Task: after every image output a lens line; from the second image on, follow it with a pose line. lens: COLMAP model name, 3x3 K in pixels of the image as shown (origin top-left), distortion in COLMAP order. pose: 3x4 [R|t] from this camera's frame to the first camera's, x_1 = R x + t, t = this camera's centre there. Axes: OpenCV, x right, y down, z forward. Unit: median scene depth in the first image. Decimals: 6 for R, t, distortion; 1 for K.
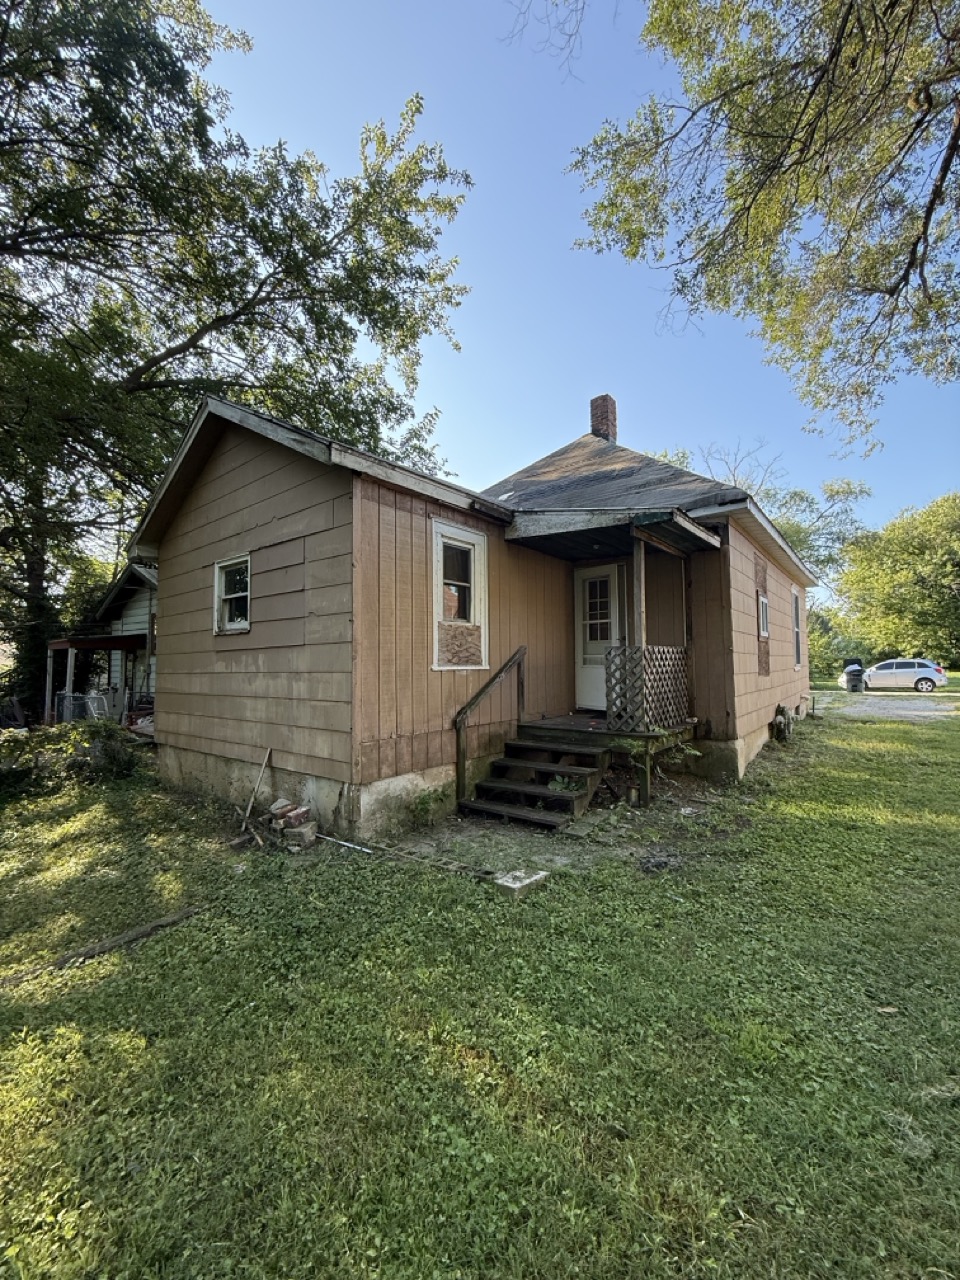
lens RADIAL K [[508.8, 0, 483.9], [0, 508.8, 636.9], [0, 0, 1]] dist [-0.002128, 0.000849]
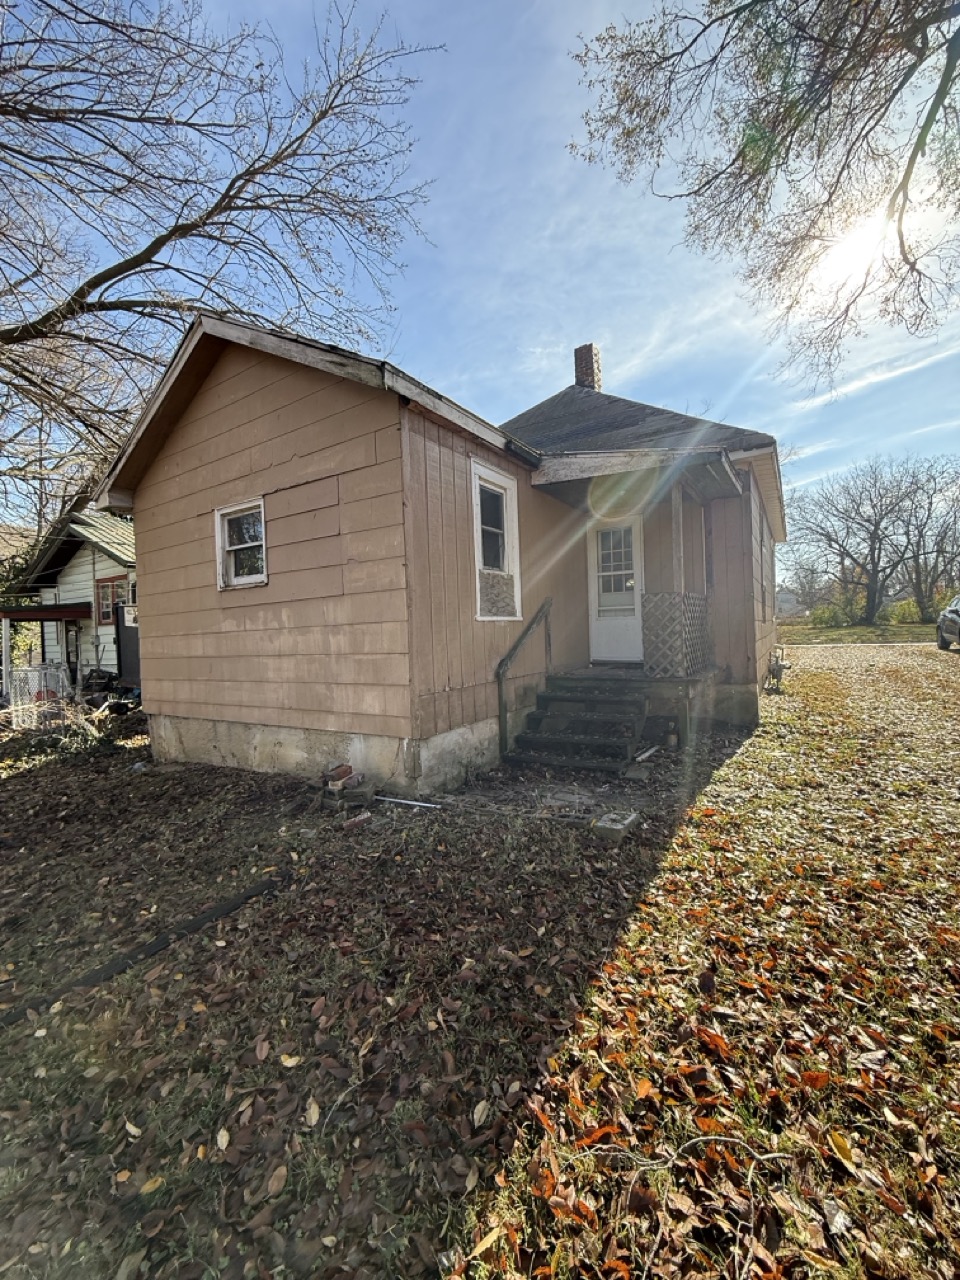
lens RADIAL K [[508.8, 0, 480.7], [0, 508.8, 640.7], [0, 0, 1]] dist [-0.002128, 0.000849]
pose [[0.993774, -0.028584, 0.107687, -0.176663], [0.020877, 0.997184, 0.072023, 0.031424], [-0.109442, -0.069326, 0.991573, 0.046260]]
